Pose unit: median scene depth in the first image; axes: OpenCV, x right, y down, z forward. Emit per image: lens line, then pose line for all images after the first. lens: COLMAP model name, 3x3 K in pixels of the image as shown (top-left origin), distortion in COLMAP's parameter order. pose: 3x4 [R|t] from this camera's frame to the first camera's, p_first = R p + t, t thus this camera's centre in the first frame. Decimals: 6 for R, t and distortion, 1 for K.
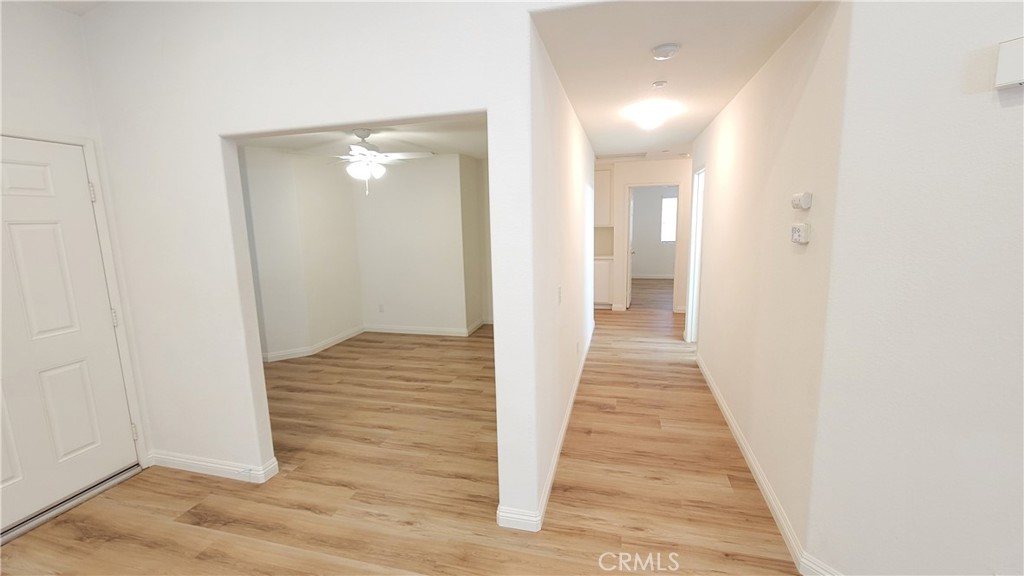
lens RADIAL K [[417.3, 0, 504.2], [0, 417.3, 280.6], [0, 0, 1]] dist [-0.004062, -0.000332]
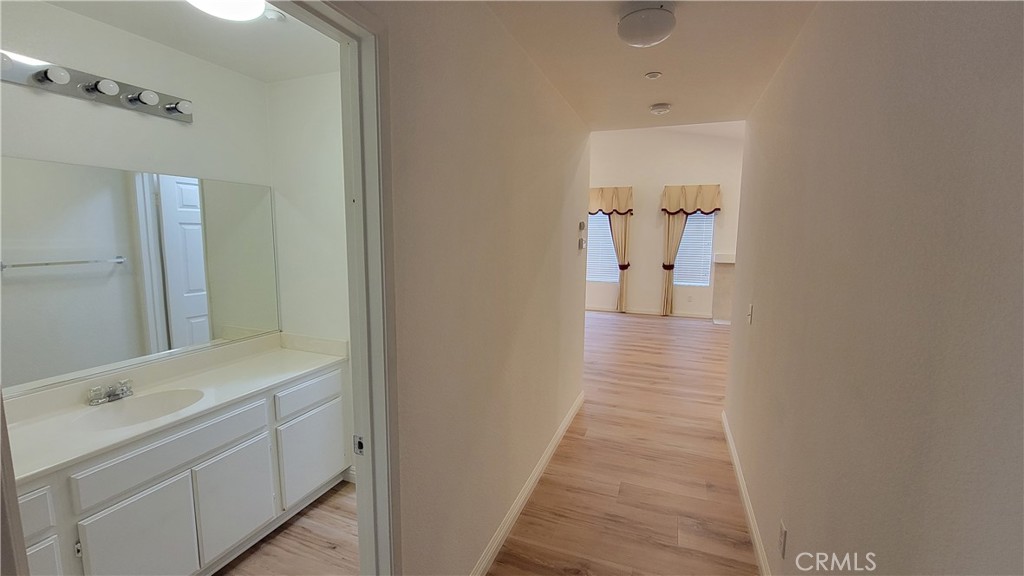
lens RADIAL K [[417.3, 0, 508.8], [0, 417.3, 283.3], [0, 0, 1]] dist [-0.004062, -0.000332]
pose [[-0.994918, 0.013113, 0.099834, 0.611020], [0.038744, 0.965003, 0.259359, -0.311652], [-0.092939, 0.261909, -0.960607, 2.055377]]
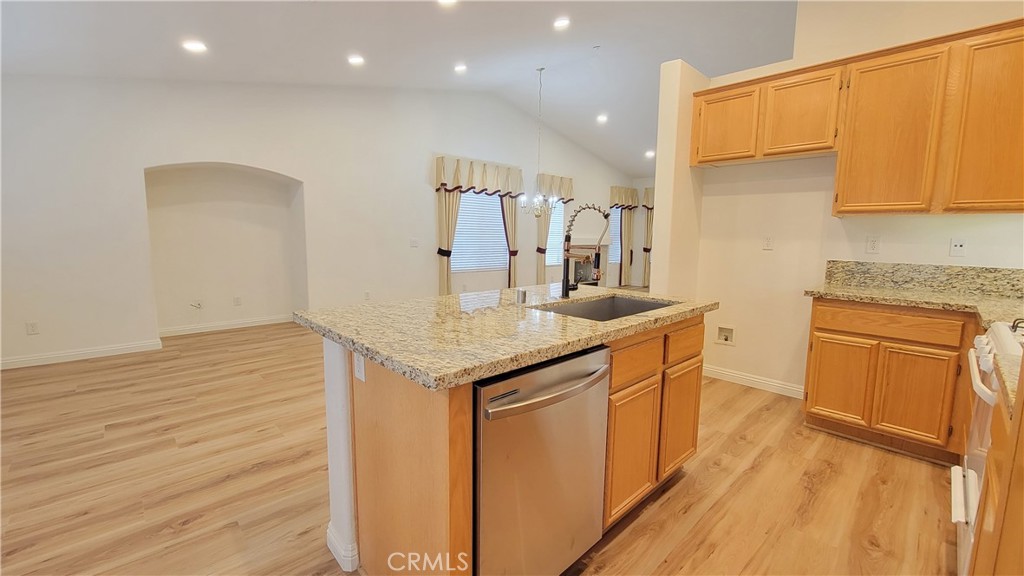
lens RADIAL K [[417.3, 0, 509.1], [0, 417.3, 284.2], [0, 0, 1]] dist [-0.004062, -0.000332]
pose [[-0.507481, 0.125936, -0.852410, 2.649217], [-0.124799, 0.968088, 0.217325, -0.014465], [0.852577, 0.216668, -0.475570, 0.373206]]
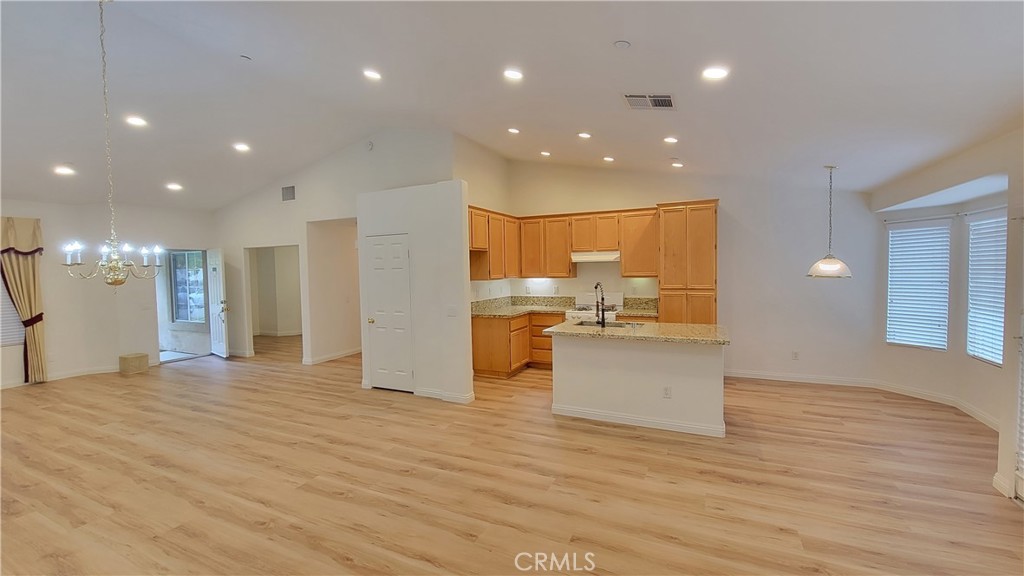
lens RADIAL K [[417.3, 0, 509.7], [0, 417.3, 287.7], [0, 0, 1]] dist [-0.004062, -0.000332]
pose [[0.985567, 0.022629, -0.167767, 1.786596], [-0.038430, 0.995059, -0.091543, 0.188509], [0.164867, 0.096669, 0.981567, -1.690920]]
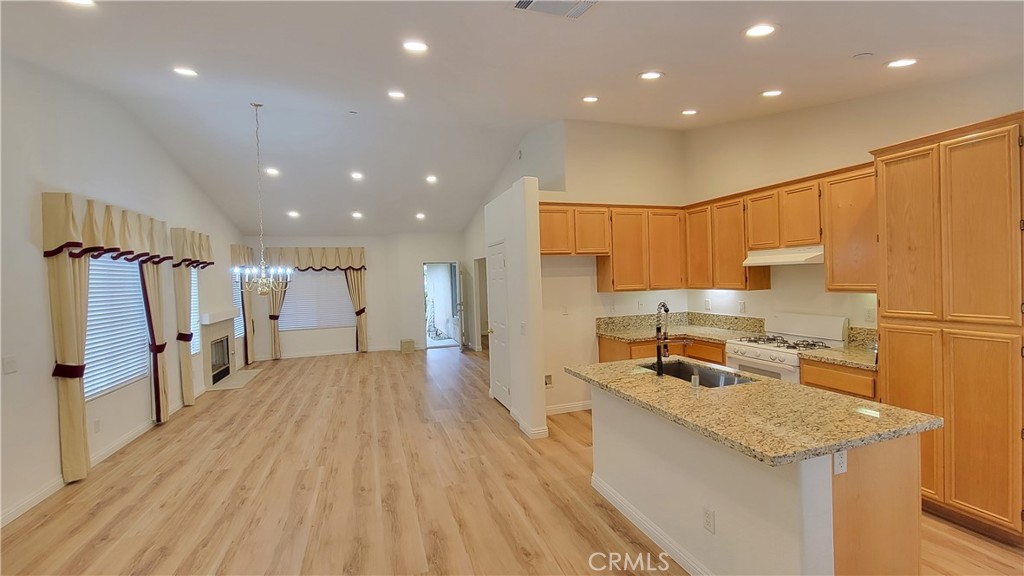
lens RADIAL K [[417.3, 0, 509.7], [0, 417.3, 285.7], [0, 0, 1]] dist [-0.004062, -0.000332]
pose [[0.568772, 0.028954, -0.821986, 2.535183], [-0.106514, 0.993558, -0.038705, 0.032428], [0.815570, 0.109567, 0.568191, -0.870633]]
